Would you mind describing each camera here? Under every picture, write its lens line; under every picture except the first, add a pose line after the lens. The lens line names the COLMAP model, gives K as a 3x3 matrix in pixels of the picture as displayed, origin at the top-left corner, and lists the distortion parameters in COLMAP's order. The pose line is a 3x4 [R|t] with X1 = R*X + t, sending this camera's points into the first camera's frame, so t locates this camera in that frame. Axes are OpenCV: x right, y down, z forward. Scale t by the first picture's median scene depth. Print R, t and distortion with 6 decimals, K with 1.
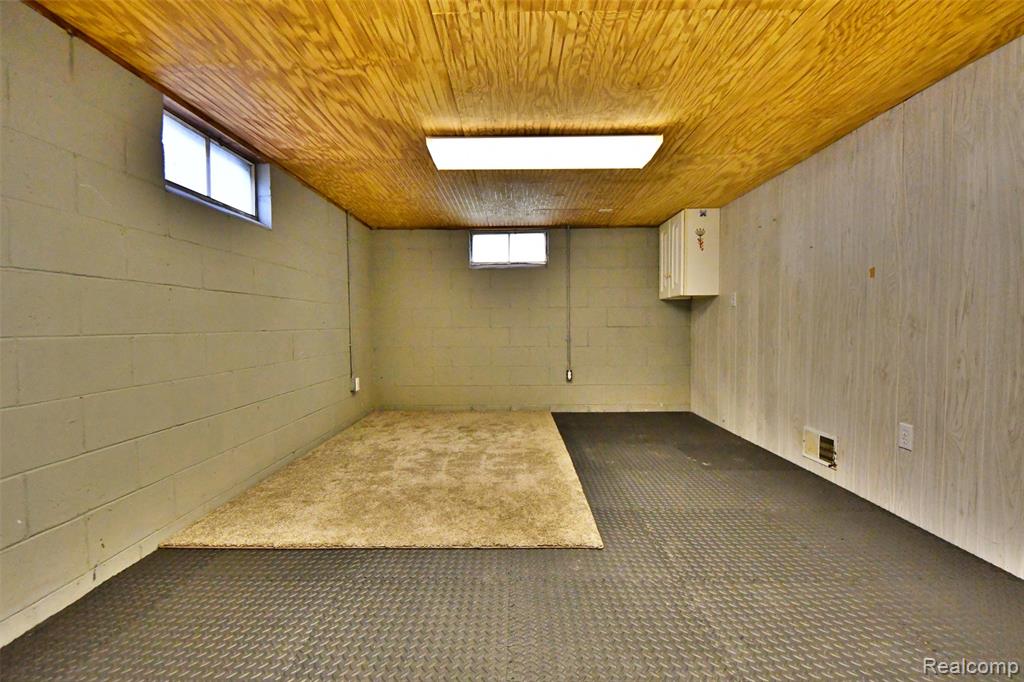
lens RADIAL K [[439.1, 0, 507.8], [0, 439.1, 333.7], [0, 0, 1]] dist [0.003530, -0.001123]
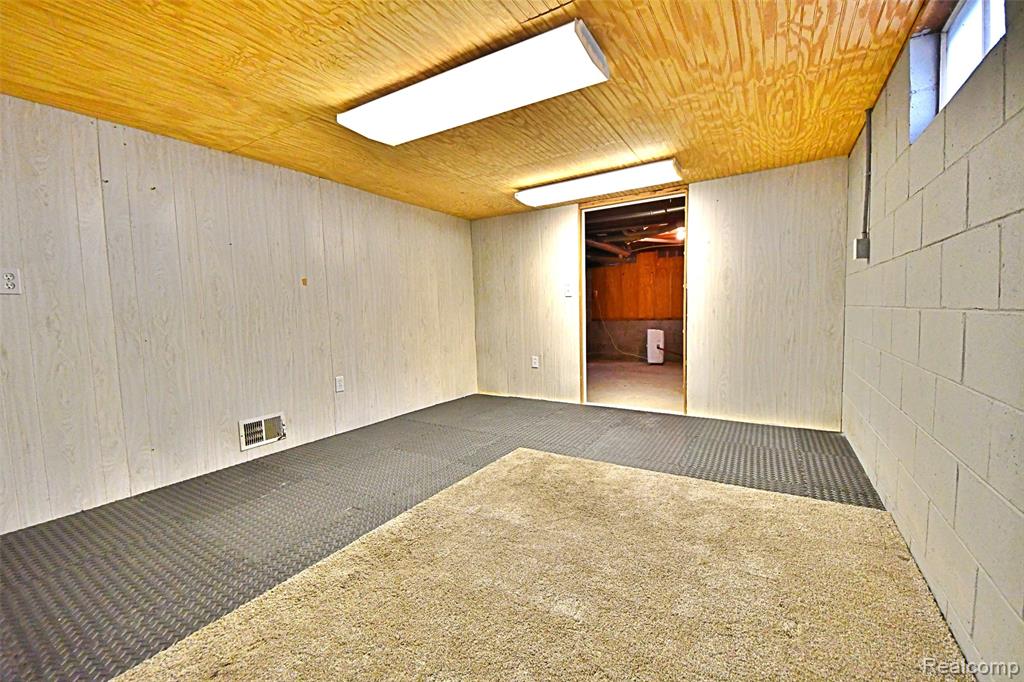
lens RADIAL K [[439.1, 0, 506.6], [0, 439.1, 345.7], [0, 0, 1]] dist [0.003530, -0.001123]
pose [[-0.859423, -0.005679, 0.511233, -0.452043], [0.046479, 0.994930, 0.089186, -0.030383], [-0.509148, 0.100410, -0.854802, 1.892445]]
